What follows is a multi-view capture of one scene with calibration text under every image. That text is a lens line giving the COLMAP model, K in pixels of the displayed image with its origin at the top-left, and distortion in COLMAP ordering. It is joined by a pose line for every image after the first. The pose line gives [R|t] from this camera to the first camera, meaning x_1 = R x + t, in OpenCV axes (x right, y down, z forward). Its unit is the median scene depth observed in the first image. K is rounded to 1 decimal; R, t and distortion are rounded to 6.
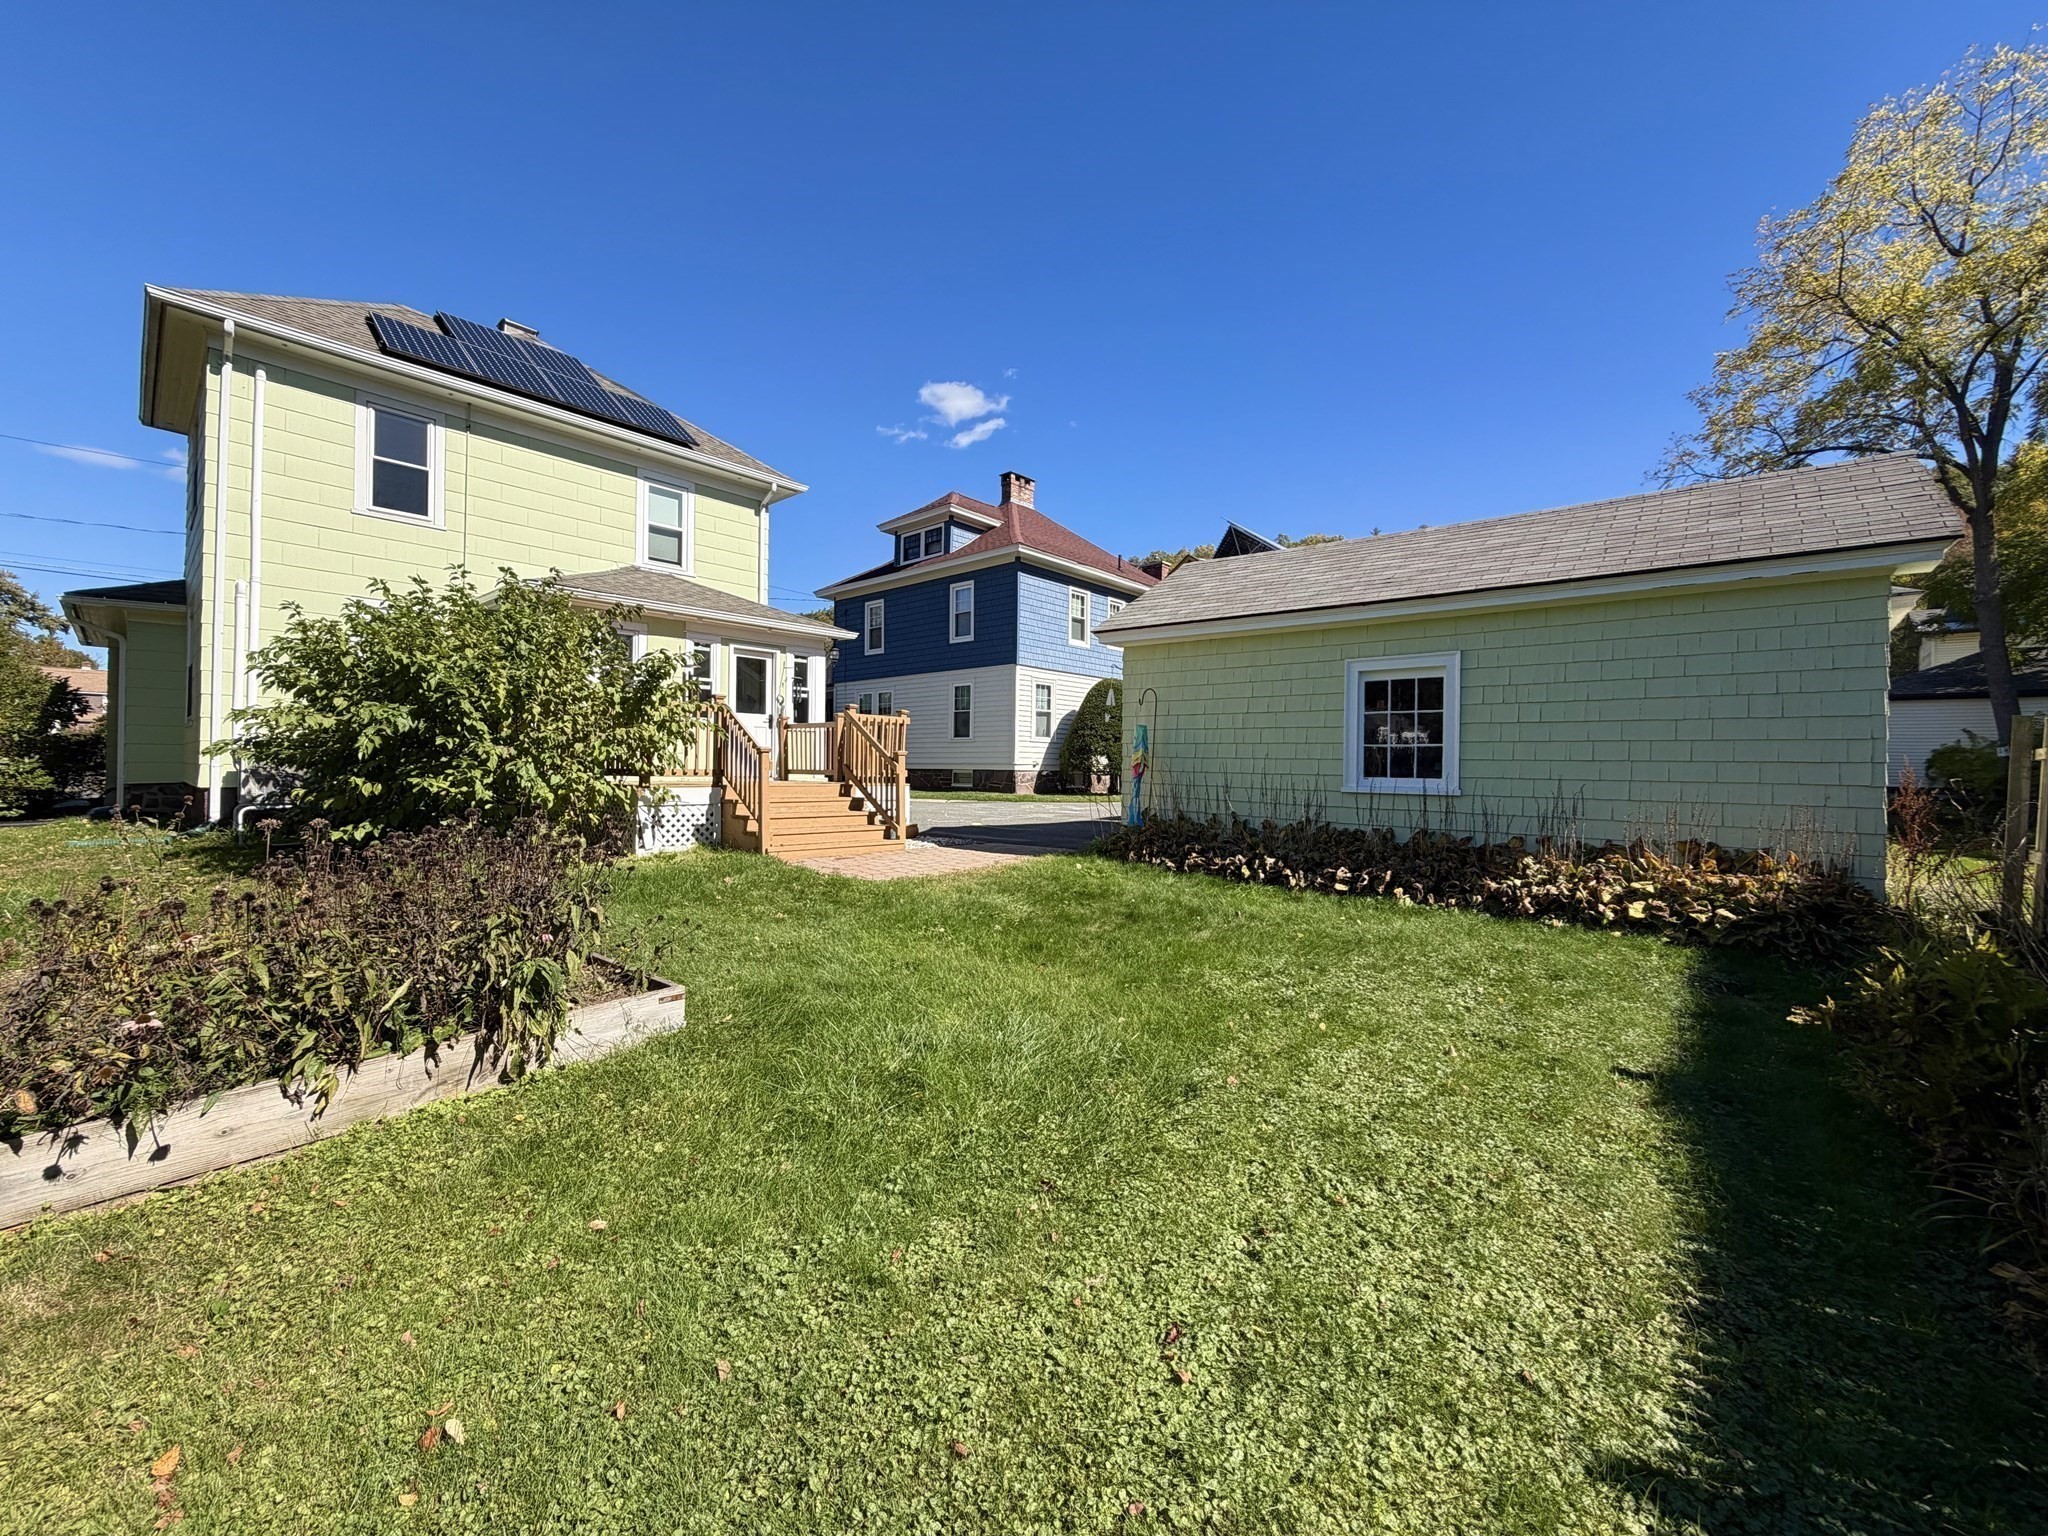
lens RADIAL K [[816.6, 0, 1018.5], [0, 816.6, 765.7], [0, 0, 1]] dist [0.000352, -0.000017]
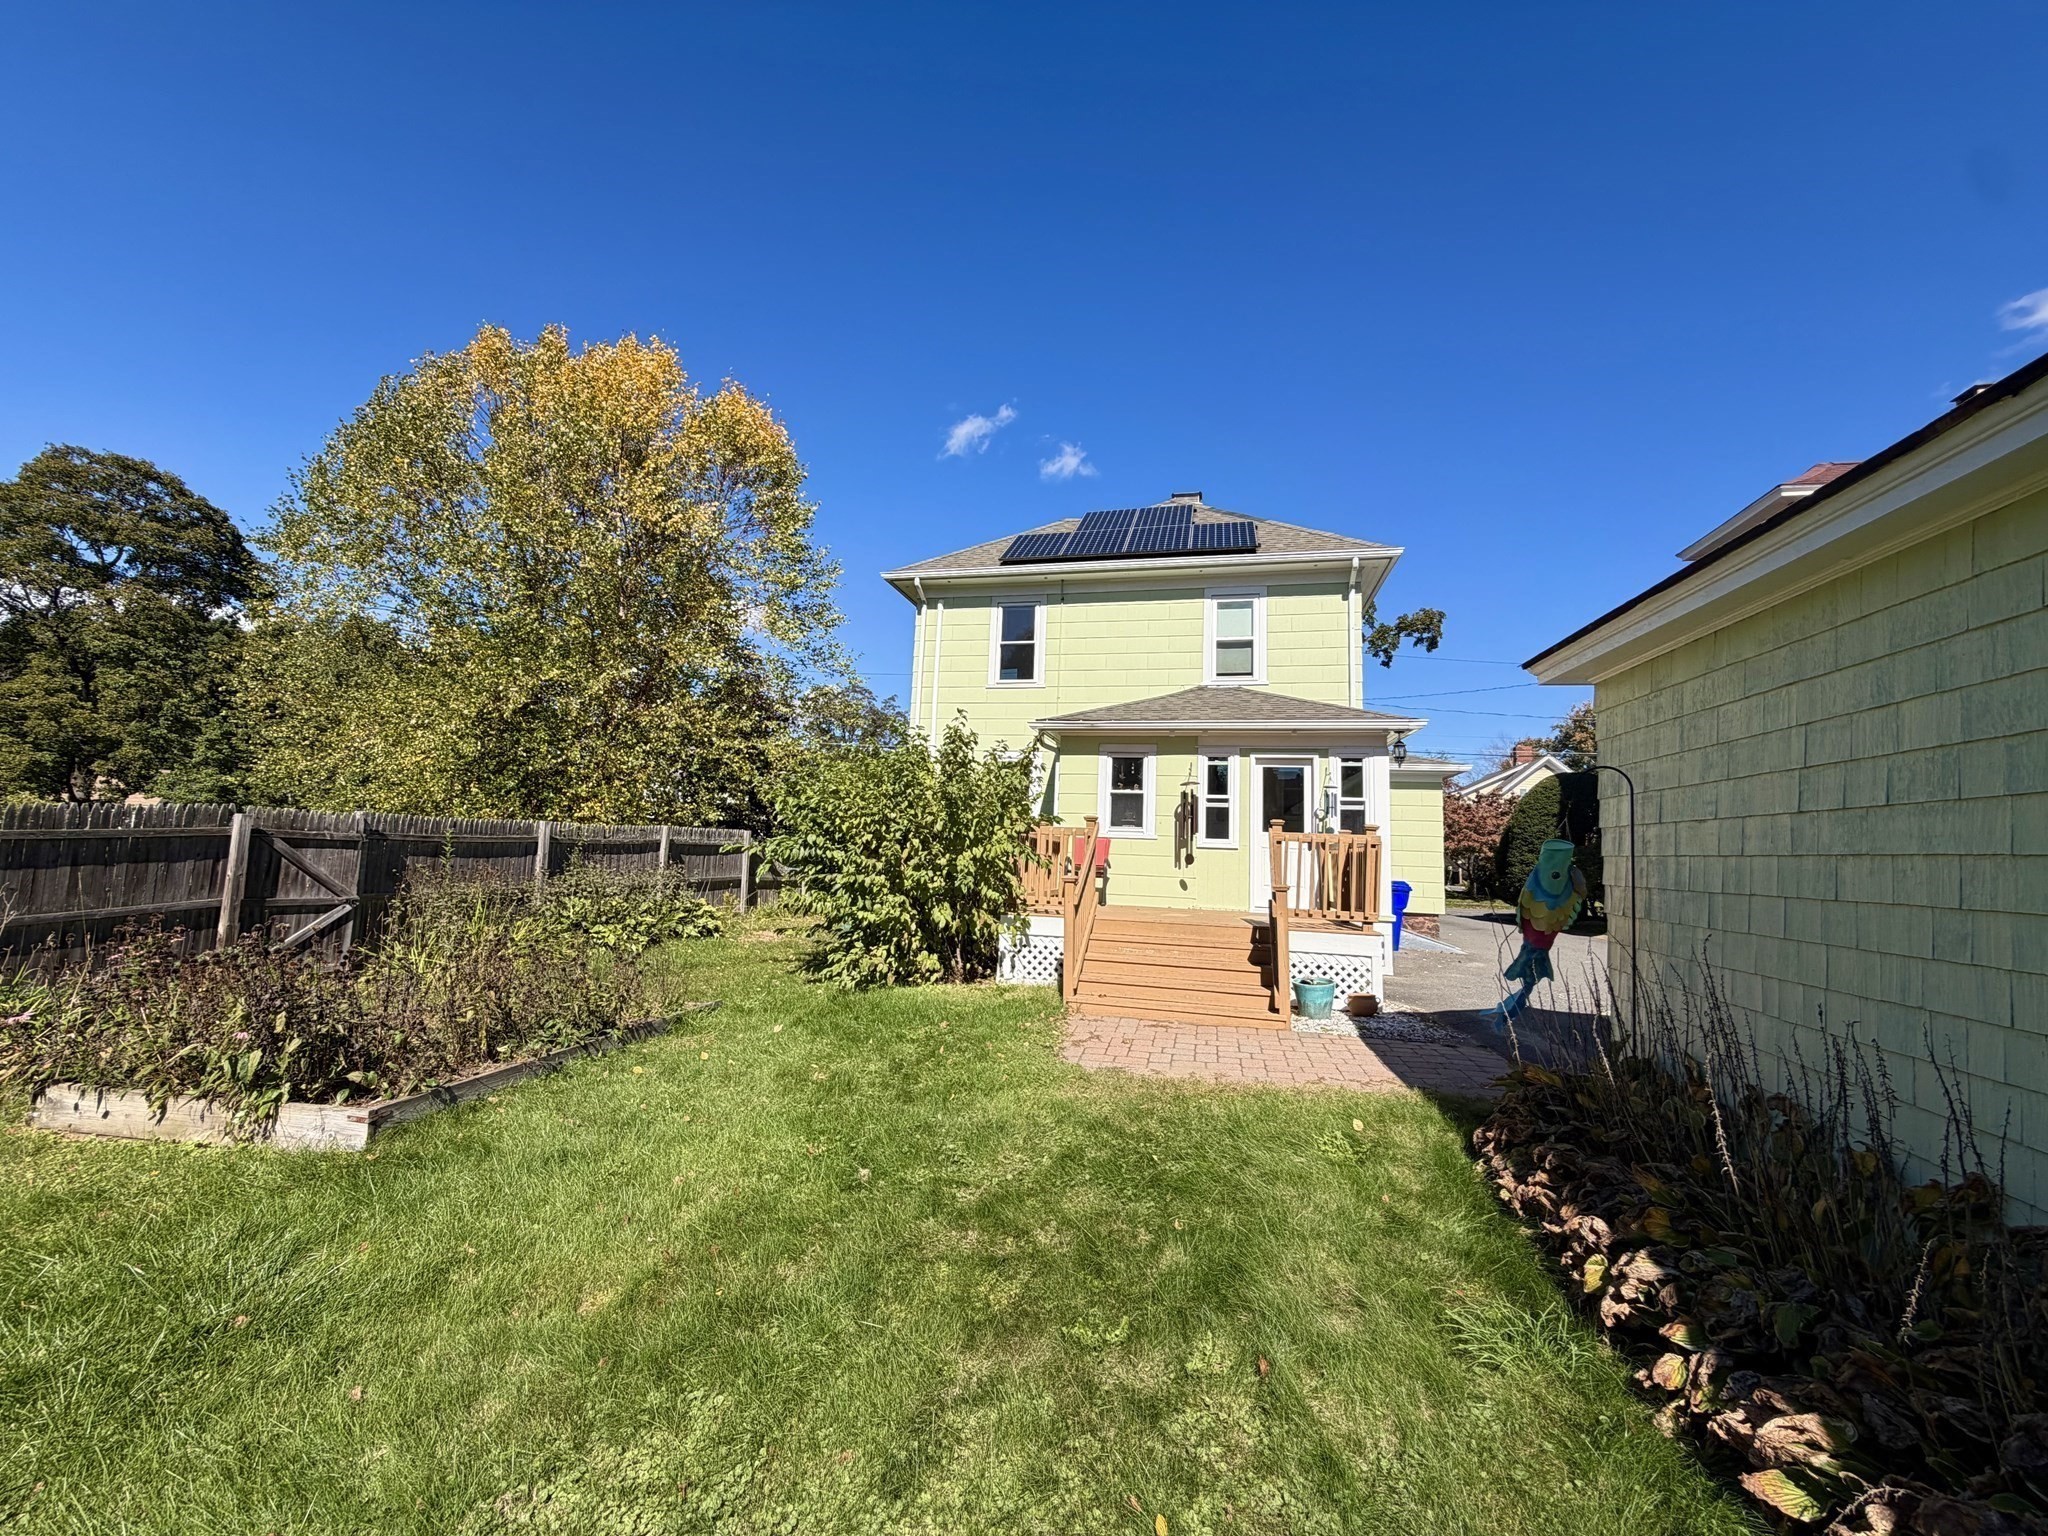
lens RADIAL K [[816.6, 0, 1016.1], [0, 816.6, 768.0], [0, 0, 1]] dist [0.000352, -0.000017]
pose [[0.478973, -0.088523, -0.873354, 0.283328], [-0.029889, 0.992681, -0.117010, -0.022714], [0.877320, 0.082148, 0.472822, 0.346978]]
